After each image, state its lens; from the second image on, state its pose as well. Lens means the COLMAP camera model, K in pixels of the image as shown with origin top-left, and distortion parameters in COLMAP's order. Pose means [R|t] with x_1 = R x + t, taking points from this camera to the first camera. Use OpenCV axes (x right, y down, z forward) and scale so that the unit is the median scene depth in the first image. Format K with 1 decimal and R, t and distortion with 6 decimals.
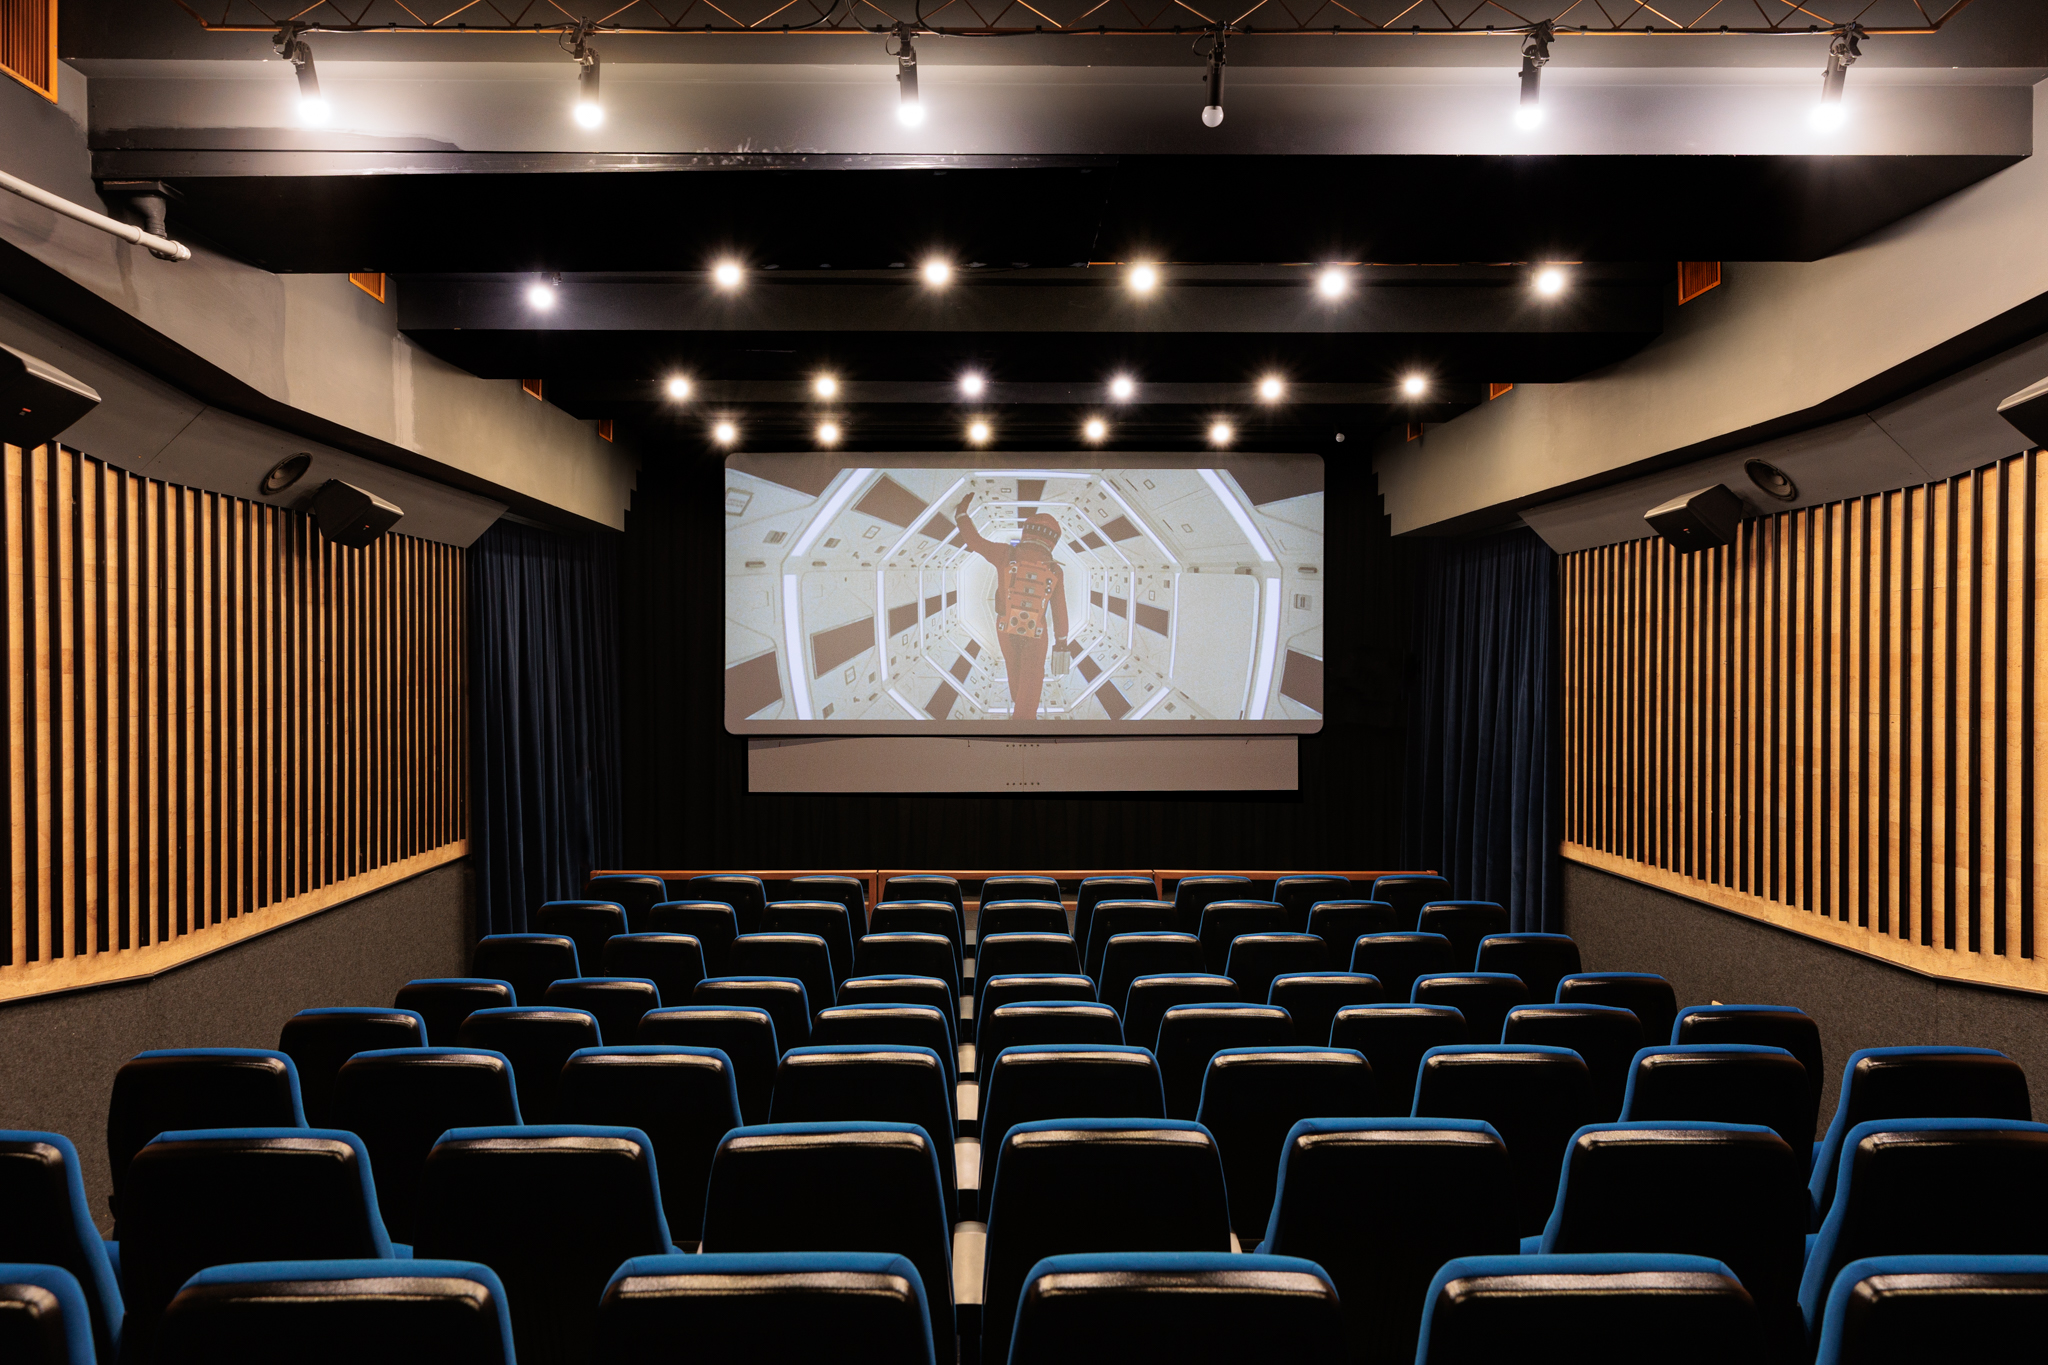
lens RADIAL K [[1373.9, 0, 1003.2], [0, 1373.9, 673.1], [0, 0, 1]] dist [0.004628, -0.001465]
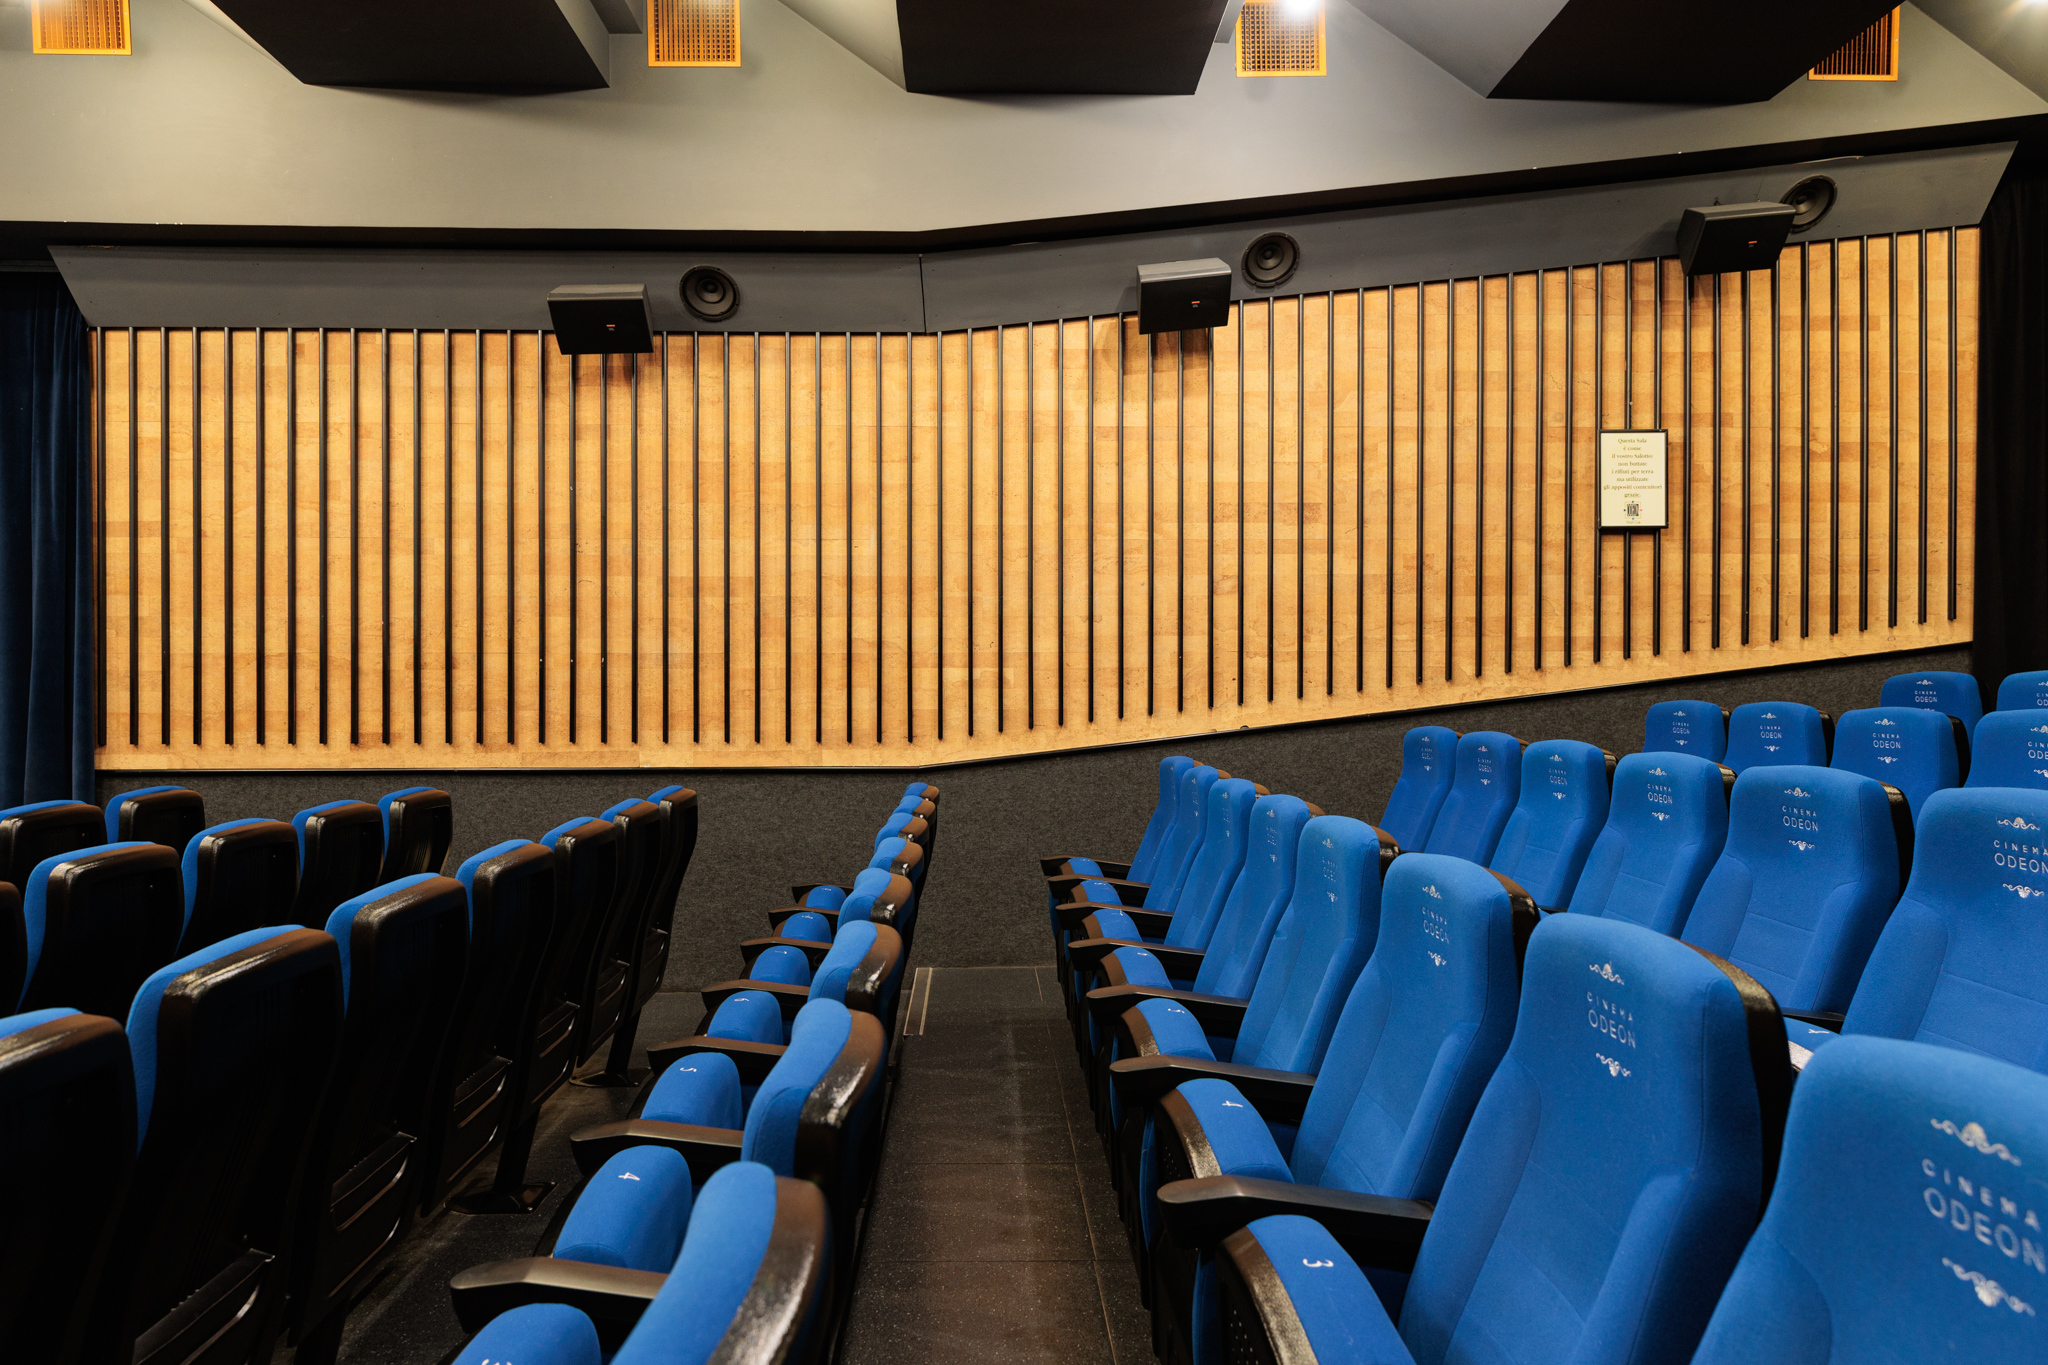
lens RADIAL K [[1373.9, 0, 1003.2], [0, 1373.9, 673.1], [0, 0, 1]] dist [0.004628, -0.001465]
pose [[0.010897, -0.035154, 0.999323, -0.203934], [-0.000391, 0.999382, 0.035160, 0.045002], [-0.999941, -0.000773, 0.010877, 0.404540]]
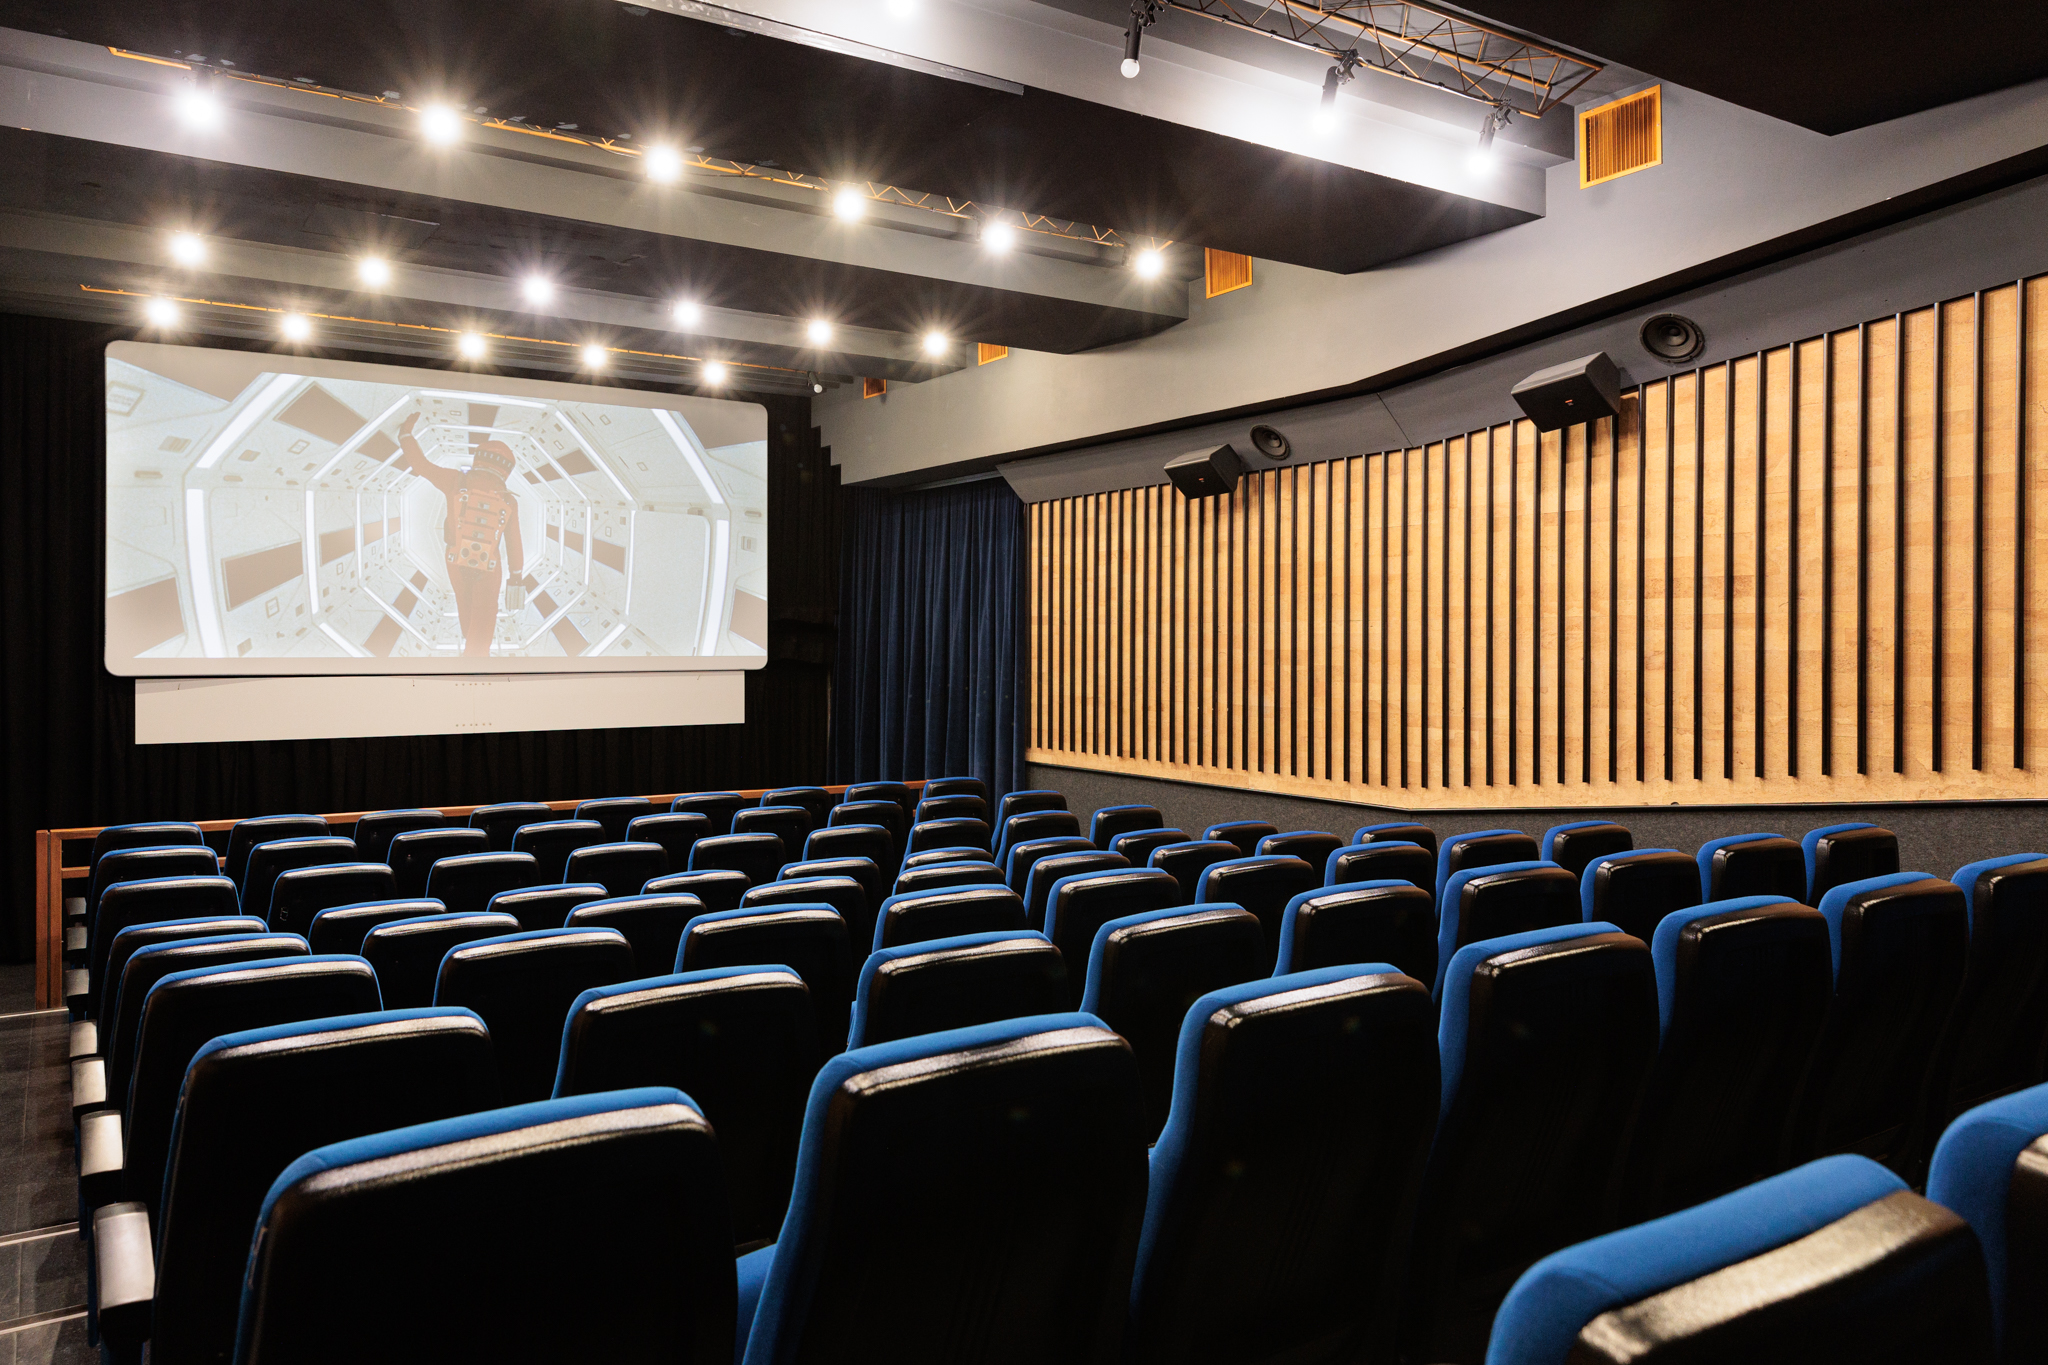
lens RADIAL K [[1358.5, 0, 927.2], [0, 1358.5, 656.0], [0, 0, 1]] dist [0.010024, 0.000228]
pose [[0.867431, -0.003056, 0.497548, -0.182216], [-0.001358, 0.999963, 0.008510, 0.025106], [-0.497555, -0.008058, 0.867395, 0.029283]]
